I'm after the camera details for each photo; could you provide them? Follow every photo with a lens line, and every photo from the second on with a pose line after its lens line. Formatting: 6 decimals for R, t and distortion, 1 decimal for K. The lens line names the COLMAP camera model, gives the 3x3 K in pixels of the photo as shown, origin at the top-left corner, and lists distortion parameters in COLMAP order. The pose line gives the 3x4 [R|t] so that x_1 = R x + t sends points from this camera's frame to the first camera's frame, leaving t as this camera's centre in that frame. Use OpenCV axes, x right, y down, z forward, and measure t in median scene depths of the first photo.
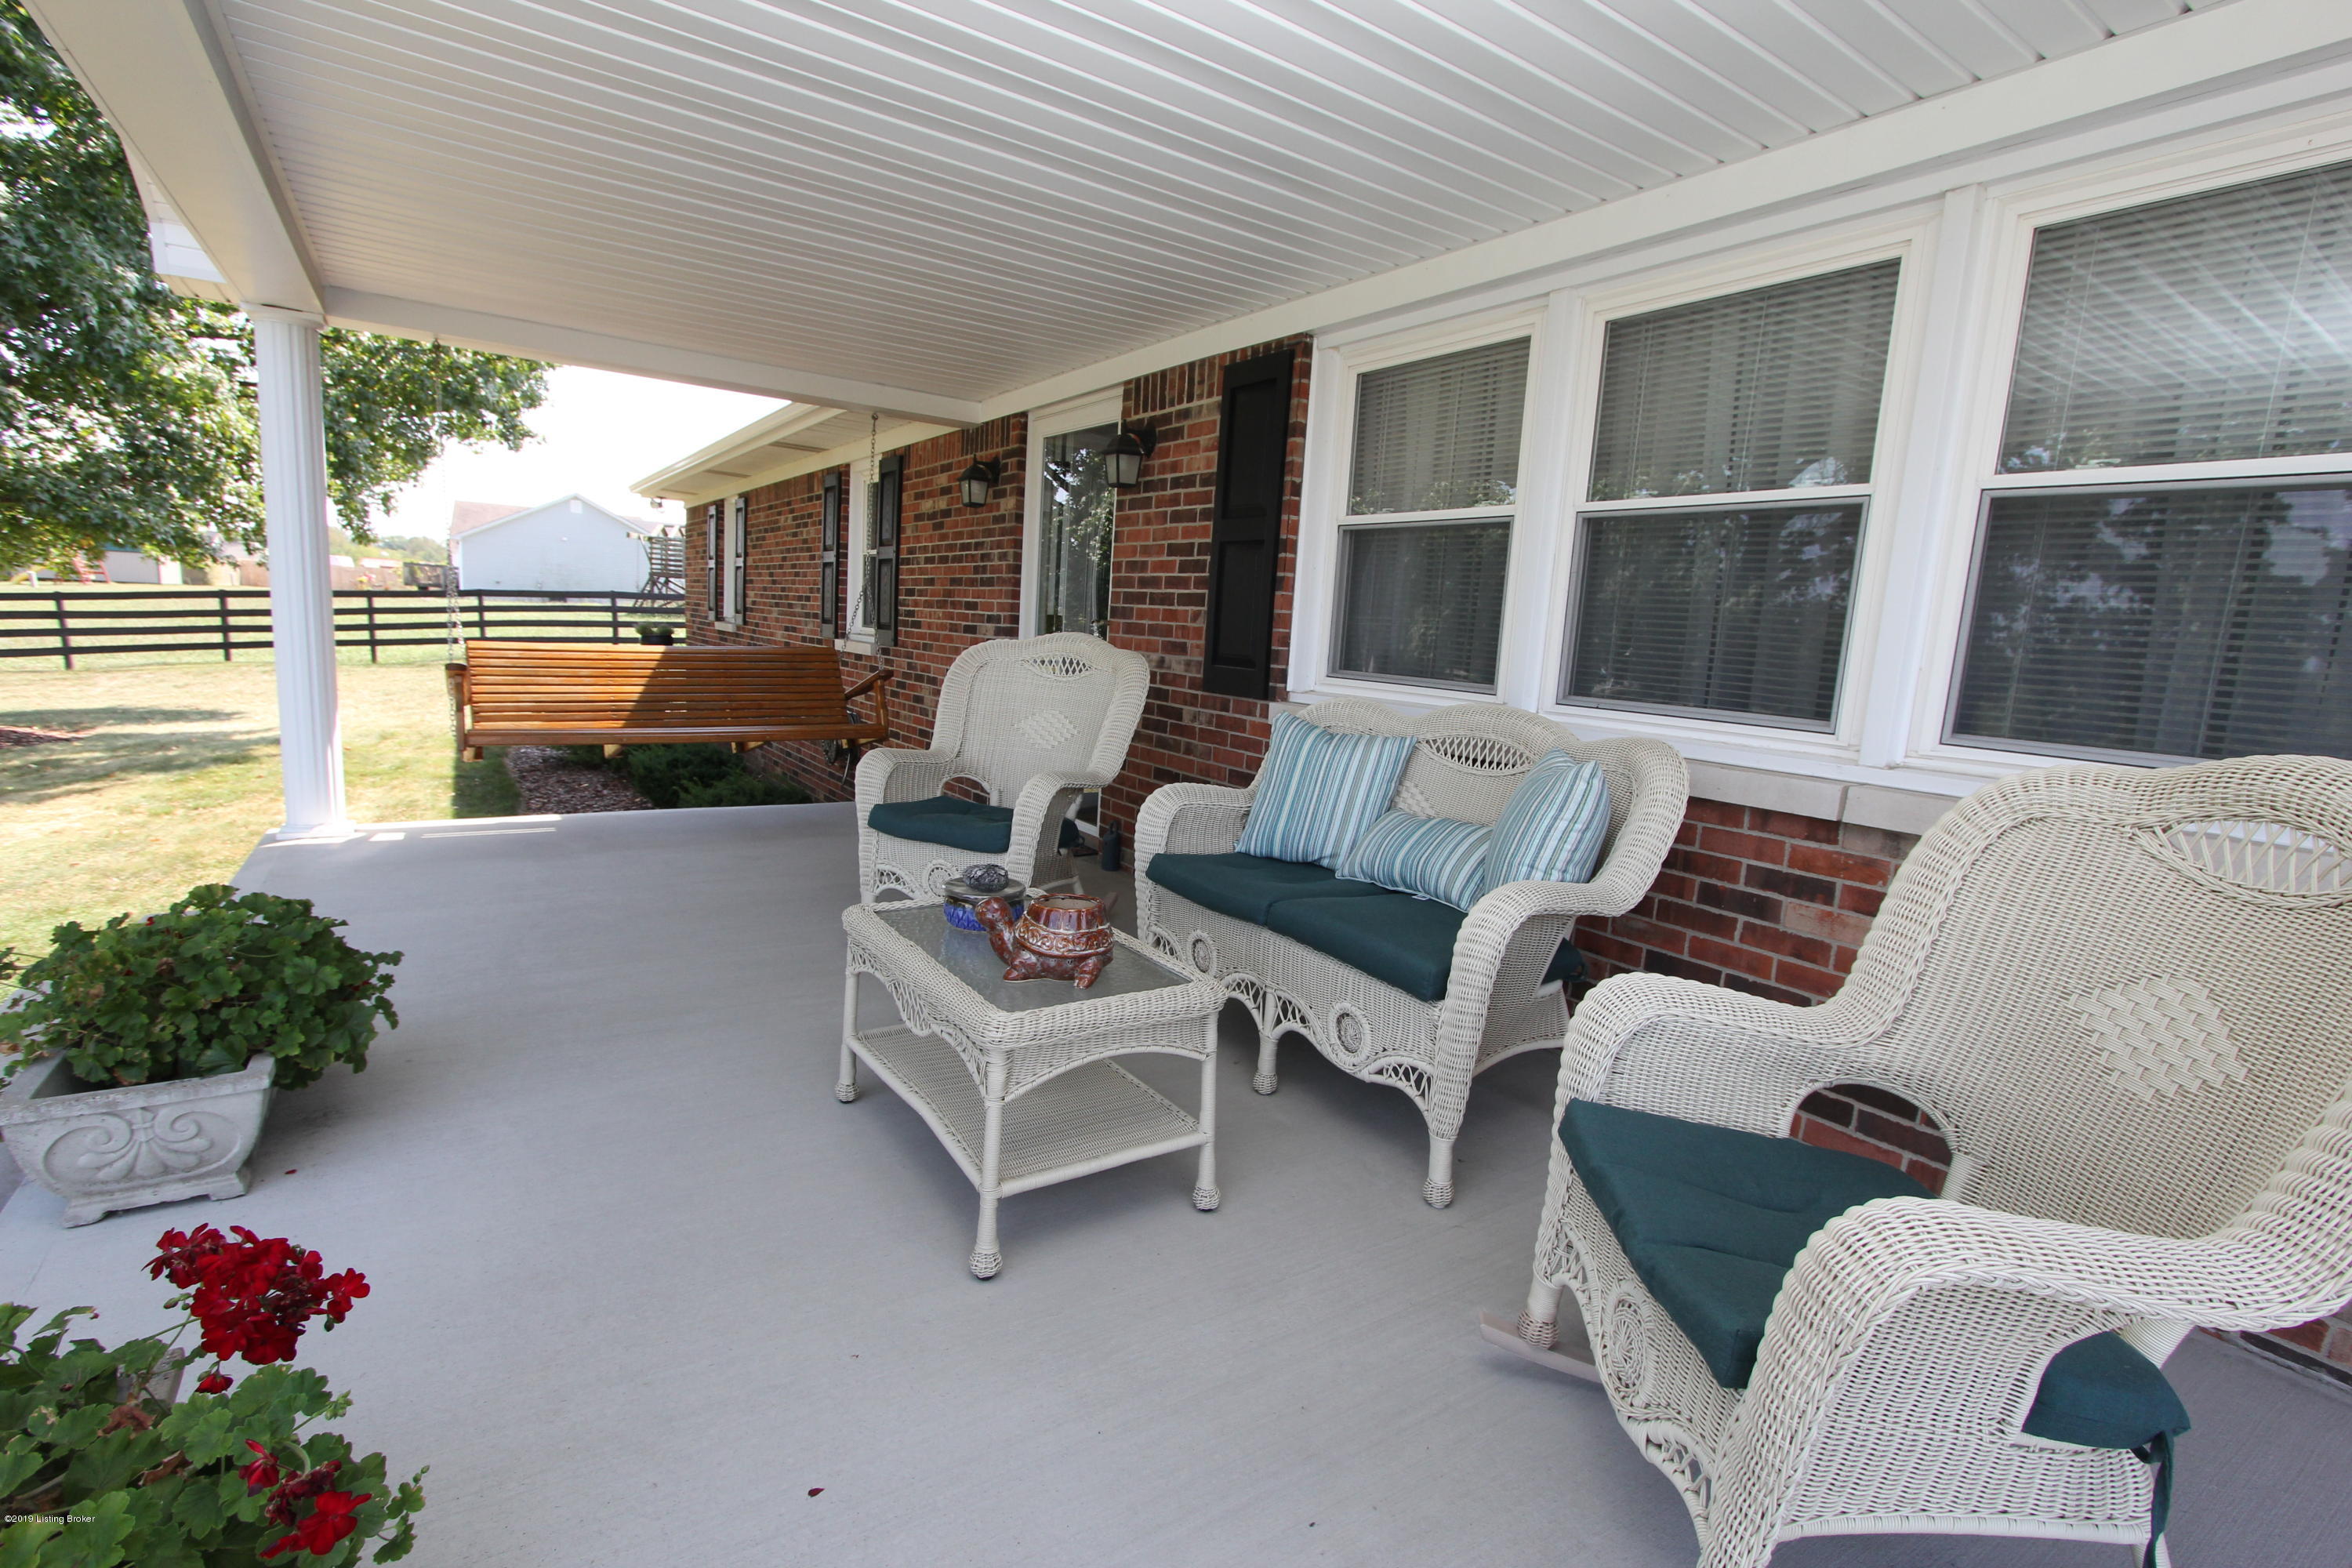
lens RADIAL K [[1083.1, 0, 1185.5], [0, 1083.1, 798.0], [0, 0, 1]] dist [-0.025612, -0.000344]
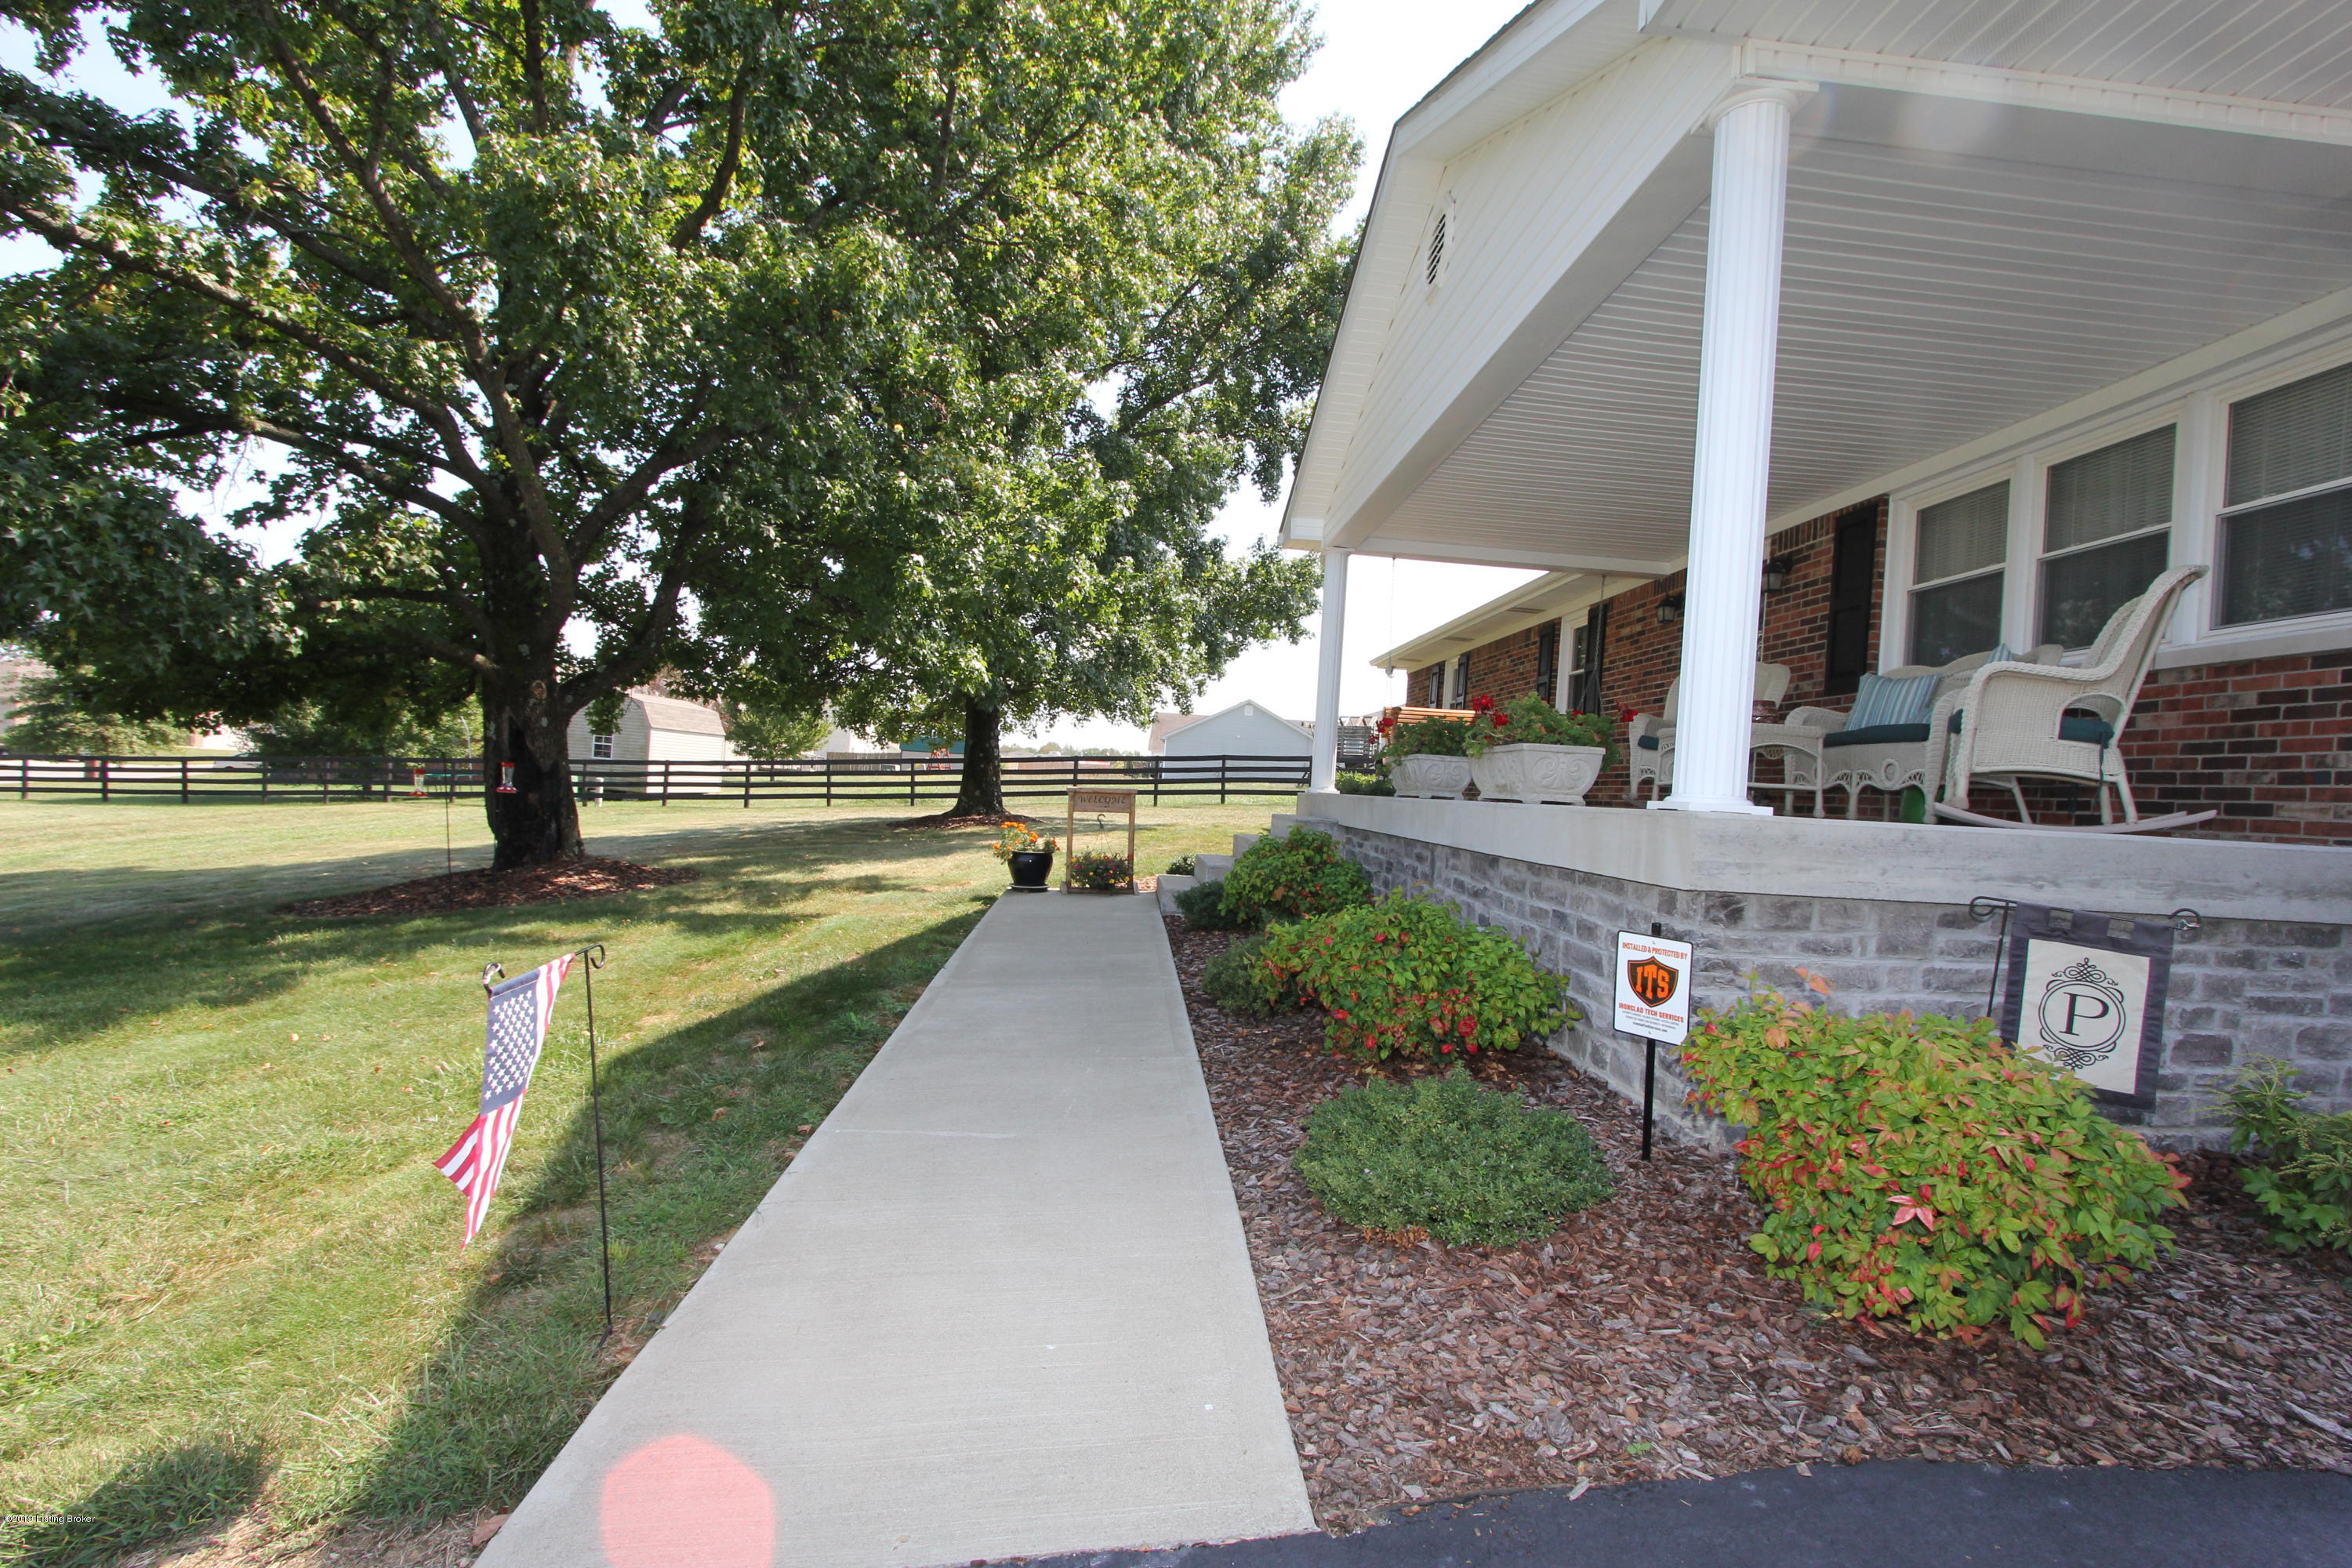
lens RADIAL K [[1083.1, 0, 1181.4], [0, 1083.1, 795.0], [0, 0, 1]] dist [-0.025612, -0.000344]
pose [[0.856652, -0.010907, -0.515779, 0.017852], [-0.083576, 0.983636, -0.159610, 0.432198], [0.509080, 0.179837, 0.841722, -0.977761]]
